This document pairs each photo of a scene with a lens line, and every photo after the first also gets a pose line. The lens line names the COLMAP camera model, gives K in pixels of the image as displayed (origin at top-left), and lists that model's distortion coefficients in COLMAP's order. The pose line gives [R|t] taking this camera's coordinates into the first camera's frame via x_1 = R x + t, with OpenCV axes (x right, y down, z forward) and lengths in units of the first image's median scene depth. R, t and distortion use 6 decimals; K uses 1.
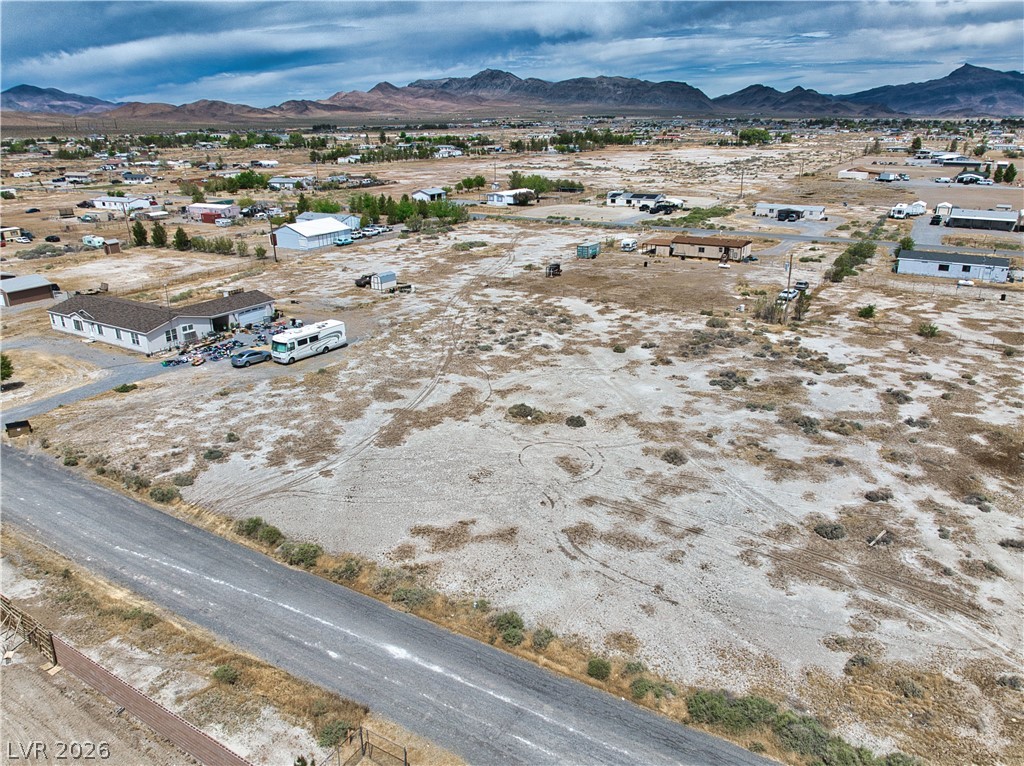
lens RADIAL K [[751.7, 0, 515.0], [0, 751.7, 377.9], [0, 0, 1]] dist [-0.033085, -0.024972]
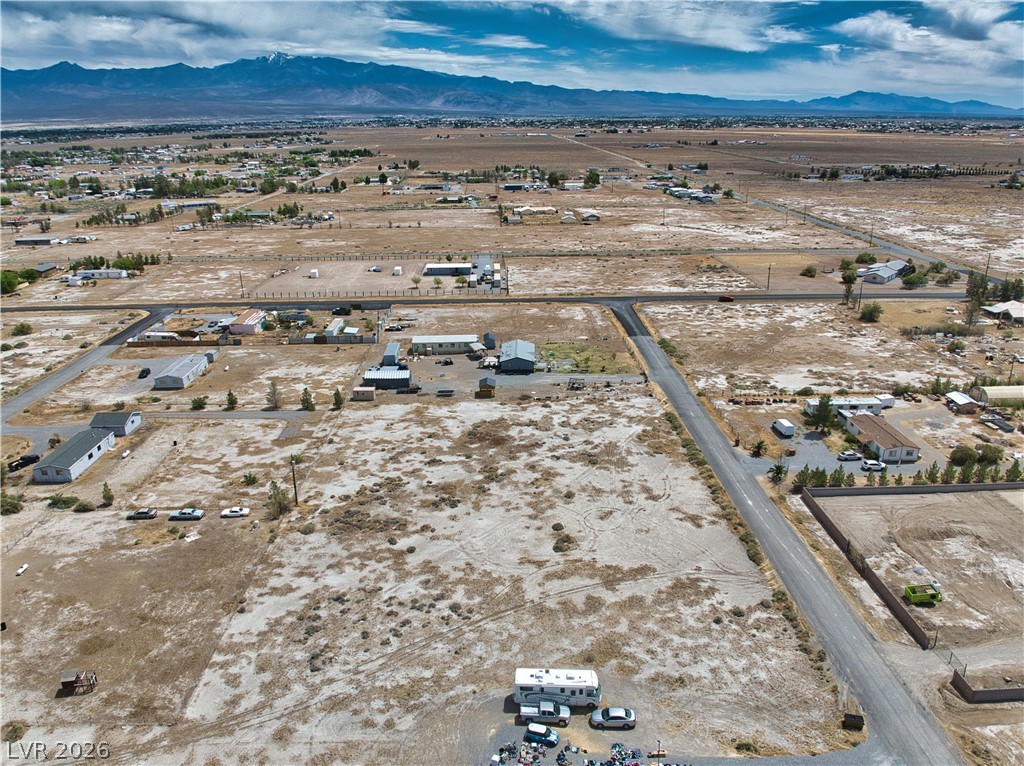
lens RADIAL K [[732.3, 0, 514.7], [0, 732.3, 406.5], [0, 0, 1]] dist [-0.038483, -0.011828]
pose [[-0.544182, -0.288159, 0.787928, -0.888800], [0.289777, 0.816807, 0.498854, -0.829363], [-0.787334, 0.499791, -0.360990, 1.239335]]
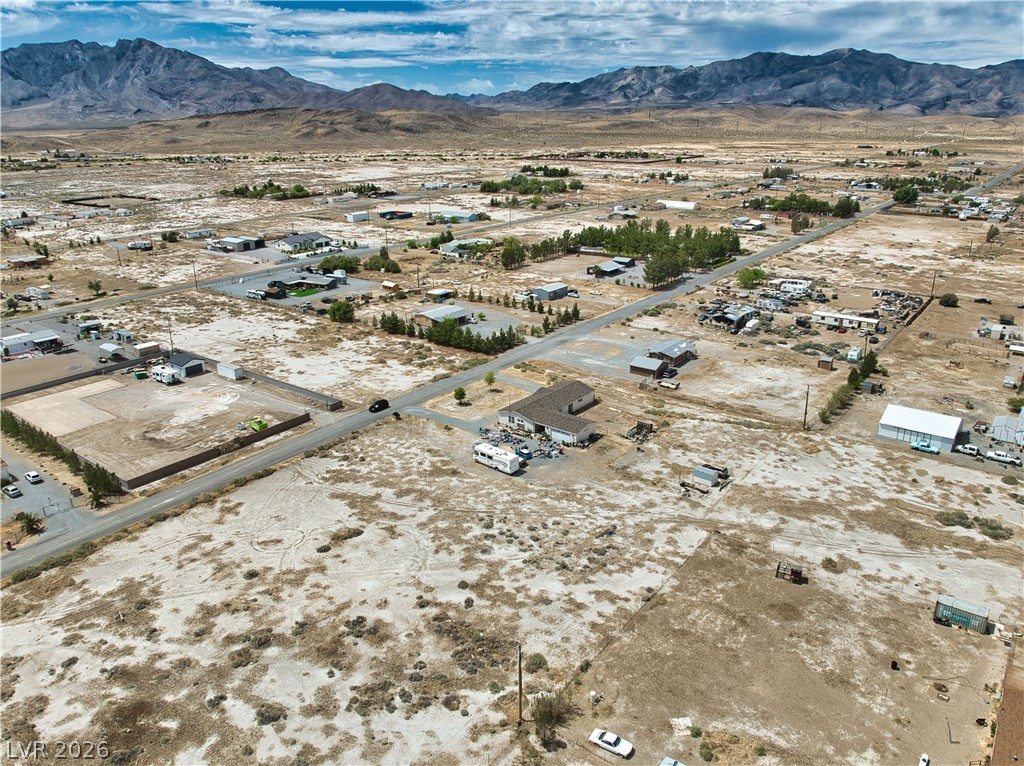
lens RADIAL K [[730.0, 0, 515.2], [0, 730.0, 408.0], [0, 0, 1]] dist [-0.035564, -0.013510]
pose [[-0.100979, 0.378655, -0.920013, 1.097947], [-0.320378, 0.863104, 0.390397, -0.762598], [0.941892, 0.334174, 0.034158, 0.989841]]
